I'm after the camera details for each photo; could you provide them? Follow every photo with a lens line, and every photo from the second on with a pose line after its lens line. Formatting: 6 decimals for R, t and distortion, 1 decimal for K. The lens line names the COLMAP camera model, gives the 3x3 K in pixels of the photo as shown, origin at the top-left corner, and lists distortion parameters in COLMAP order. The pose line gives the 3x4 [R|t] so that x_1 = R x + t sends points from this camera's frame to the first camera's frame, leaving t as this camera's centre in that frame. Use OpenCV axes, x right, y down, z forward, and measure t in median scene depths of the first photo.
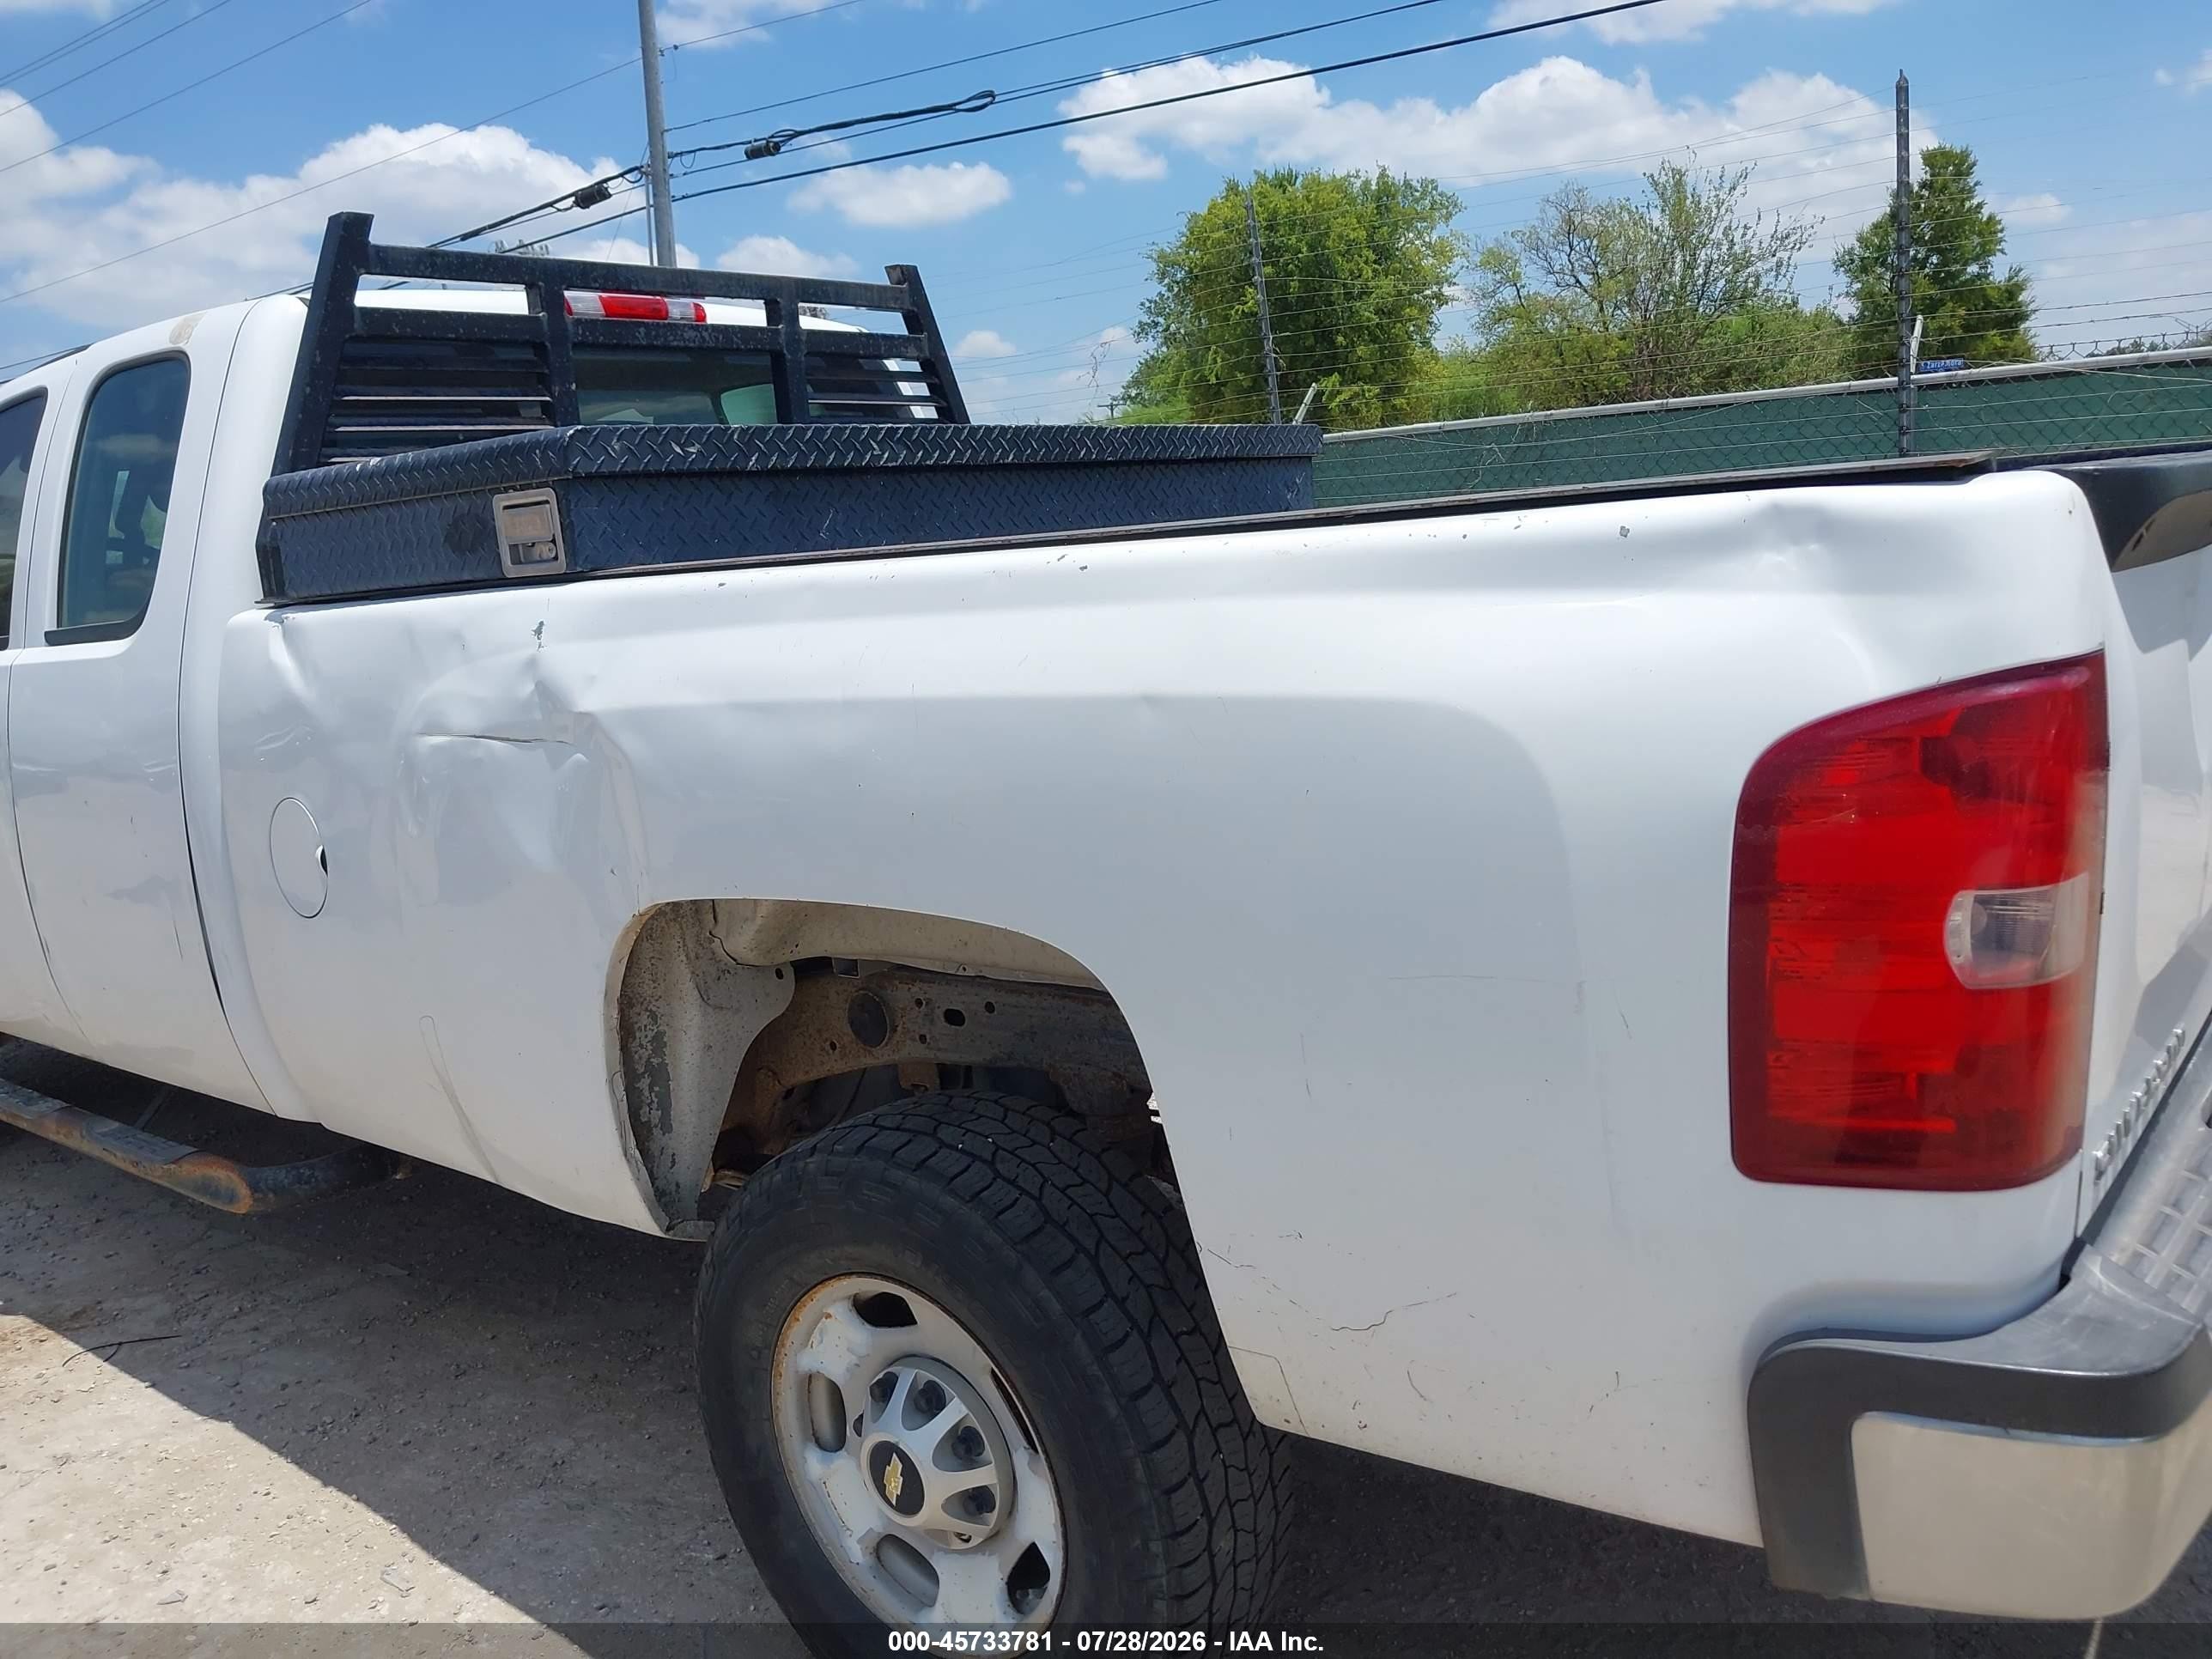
lens RADIAL K [[1787.8, 0, 1120.0], [0, 1787.8, 843.6], [0, 0, 1]] dist [0.006797, -0.020628]
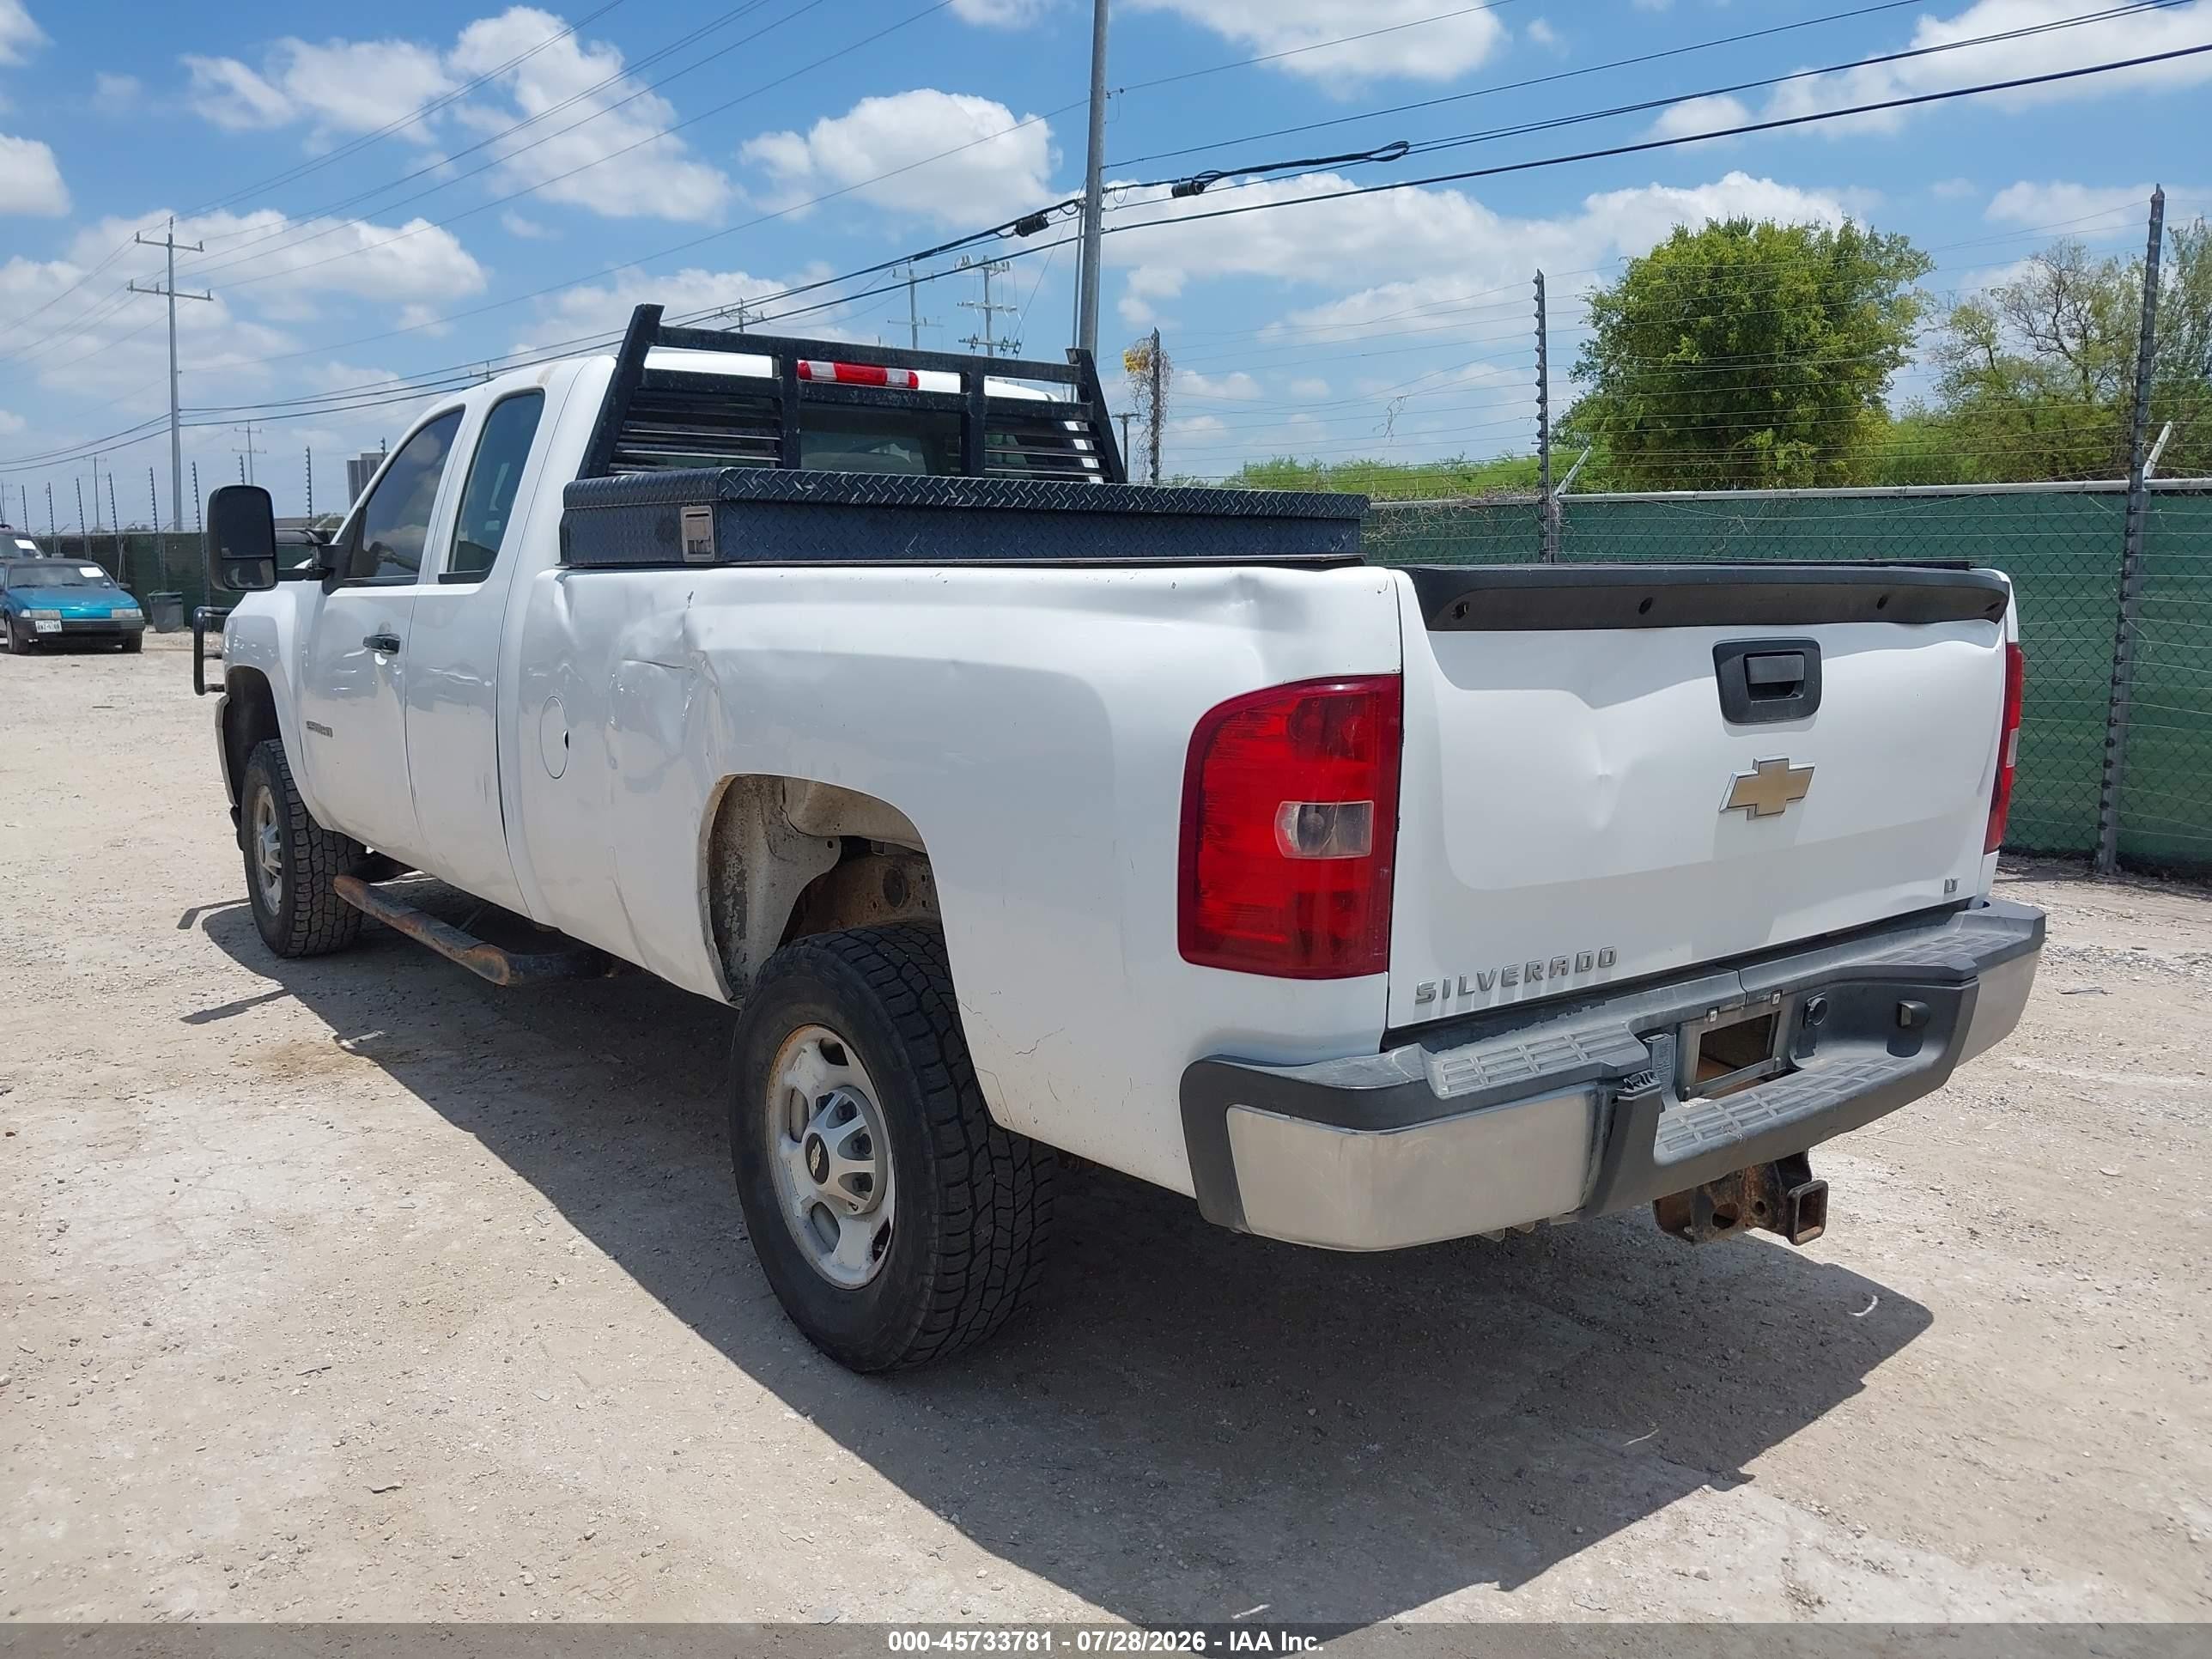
lens RADIAL K [[1787.8, 0, 1115.2], [0, 1787.8, 837.6], [0, 0, 1]] dist [0.006797, -0.020628]
pose [[0.968907, 0.113913, -0.219645, 0.275999], [-0.117448, 0.993074, -0.003063, 0.034217], [0.217775, 0.028764, 0.975575, -0.294572]]
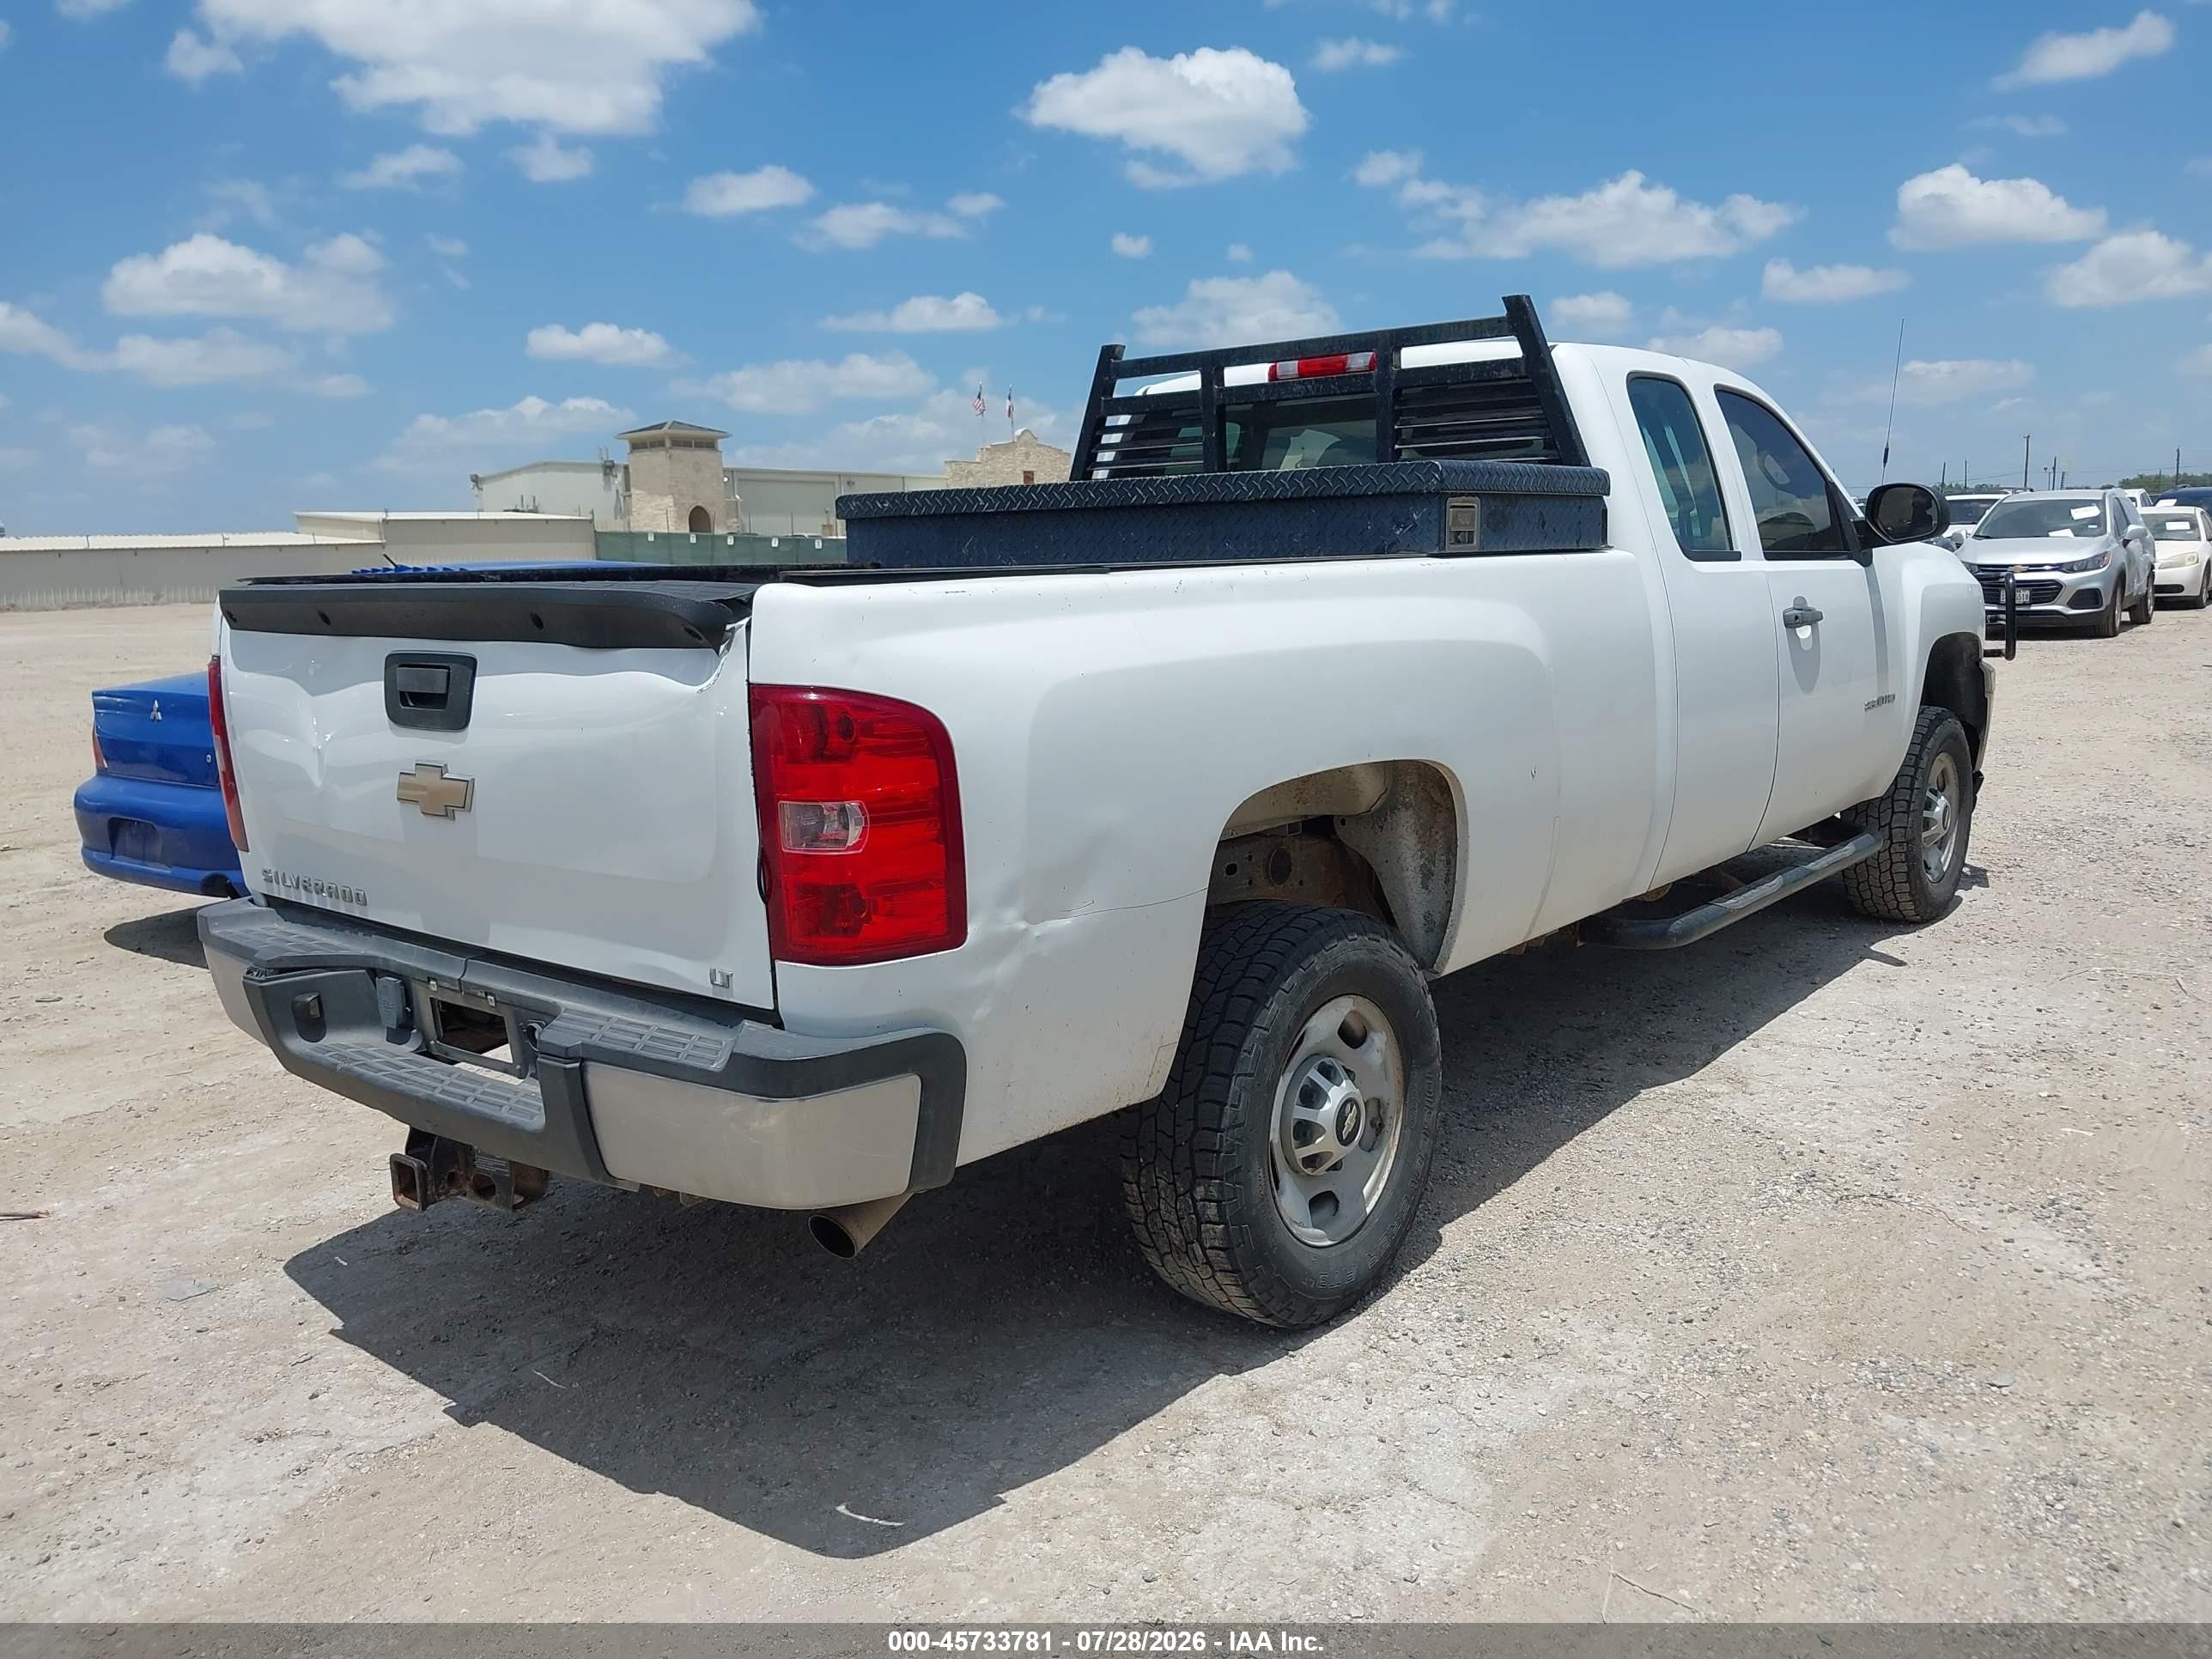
lens RADIAL K [[1787.8, 0, 1085.6], [0, 1787.8, 847.4], [0, 0, 1]] dist [0.006797, -0.020628]
pose [[-0.054184, 0.243040, -0.968502, 1.280286], [-0.142227, 0.958159, 0.248401, -0.280446], [0.988350, 0.151207, -0.017350, 0.971254]]
